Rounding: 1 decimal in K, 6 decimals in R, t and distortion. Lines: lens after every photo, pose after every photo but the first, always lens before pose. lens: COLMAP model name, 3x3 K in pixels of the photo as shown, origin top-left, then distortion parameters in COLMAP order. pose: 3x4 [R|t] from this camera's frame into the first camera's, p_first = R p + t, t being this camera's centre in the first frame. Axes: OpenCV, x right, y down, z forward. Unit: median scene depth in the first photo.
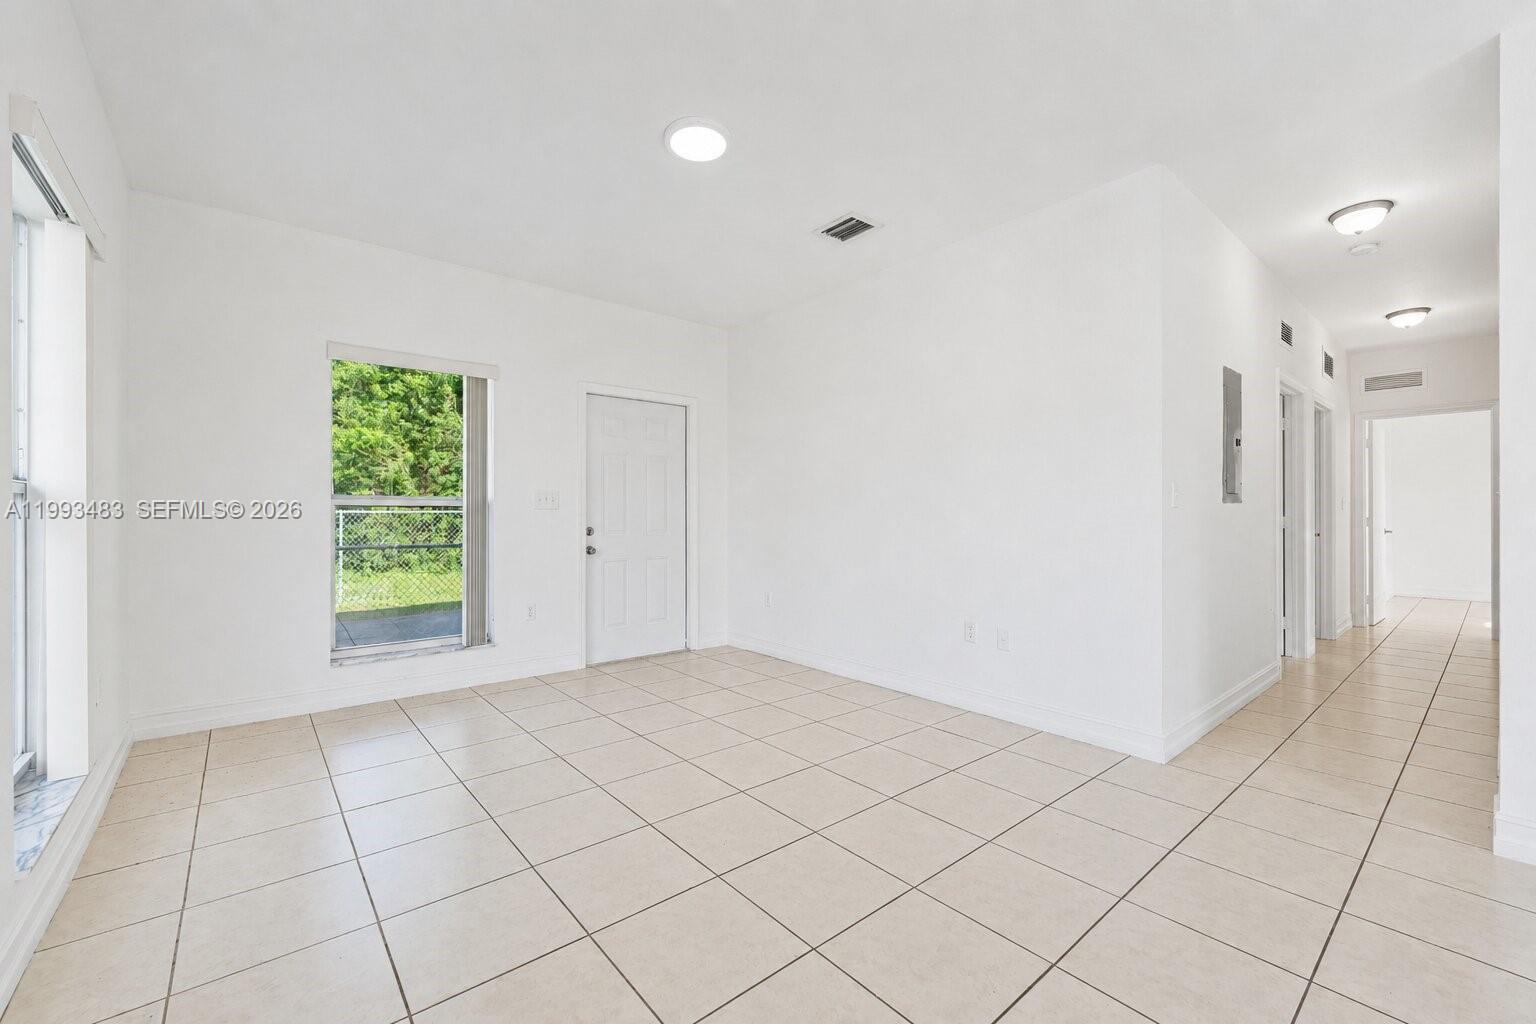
lens RADIAL K [[628.4, 0, 766.3], [0, 628.4, 517.0], [0, 0, 1]] dist [-0.008165, 0.001097]
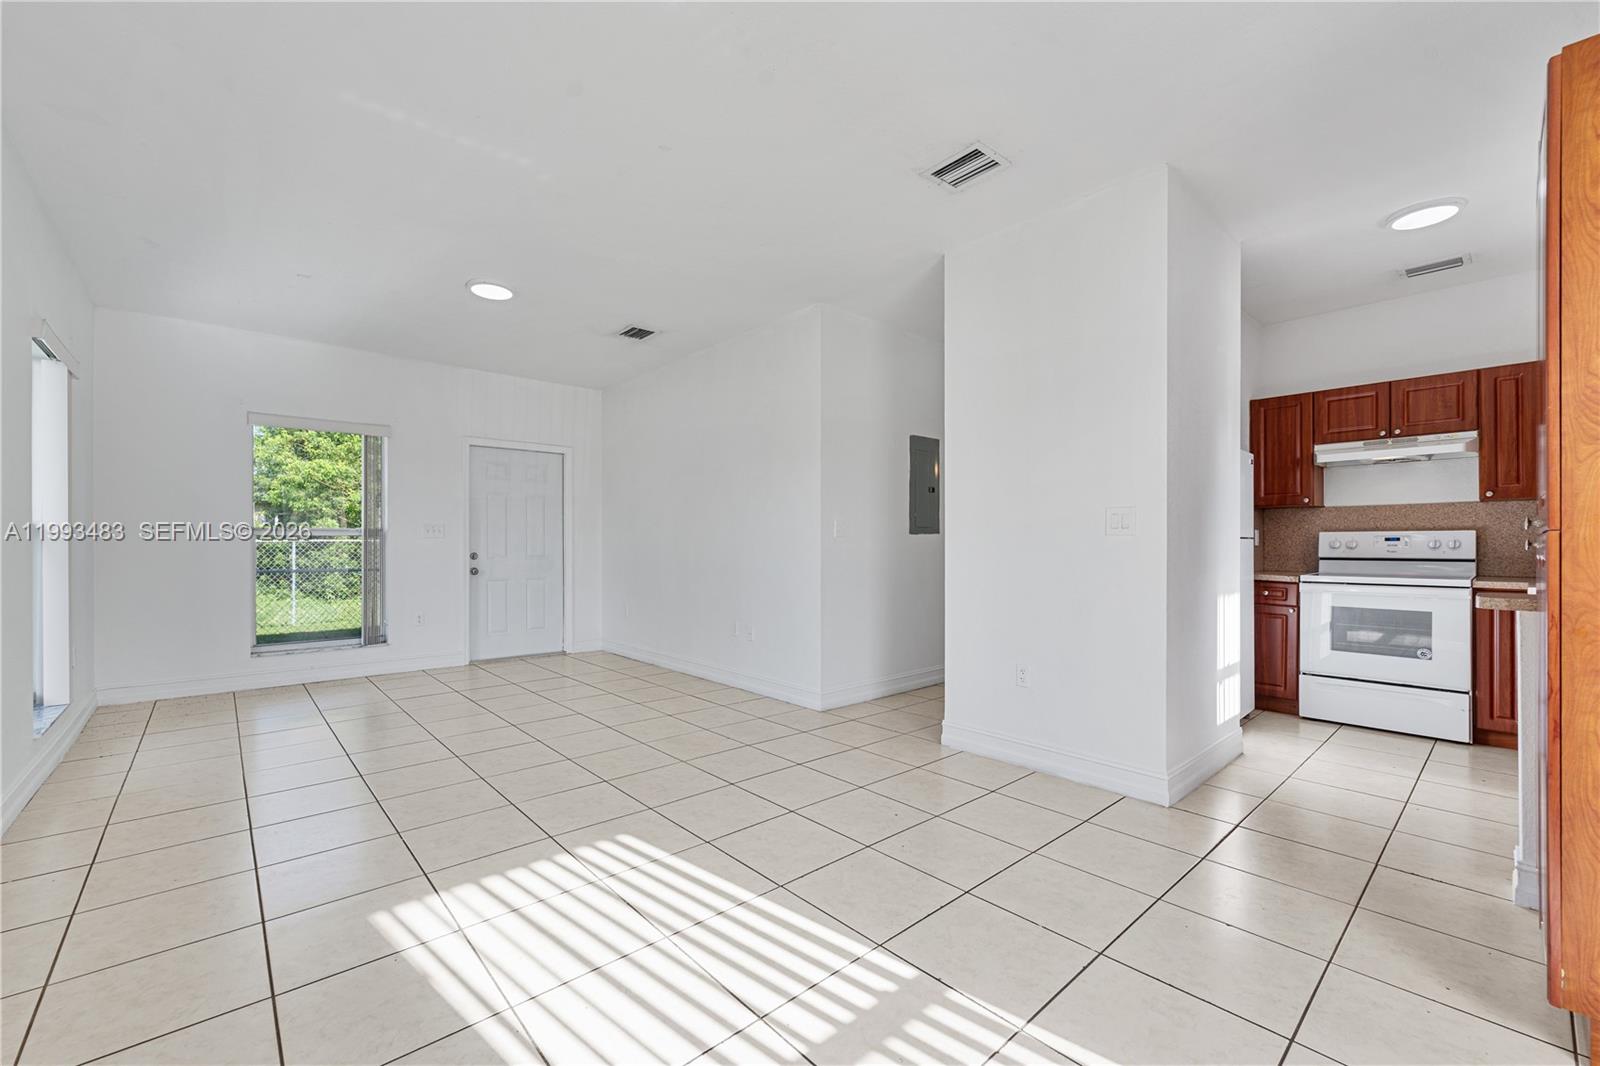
lens RADIAL K [[651.4, 0, 792.2], [0, 651.4, 544.8], [0, 0, 1]] dist [-0.001488, -0.001584]
pose [[0.999605, -0.001849, 0.028049, 0.318555], [0.001880, 0.999998, -0.001090, 0.003311], [-0.028047, 0.001142, 0.999606, -0.316581]]
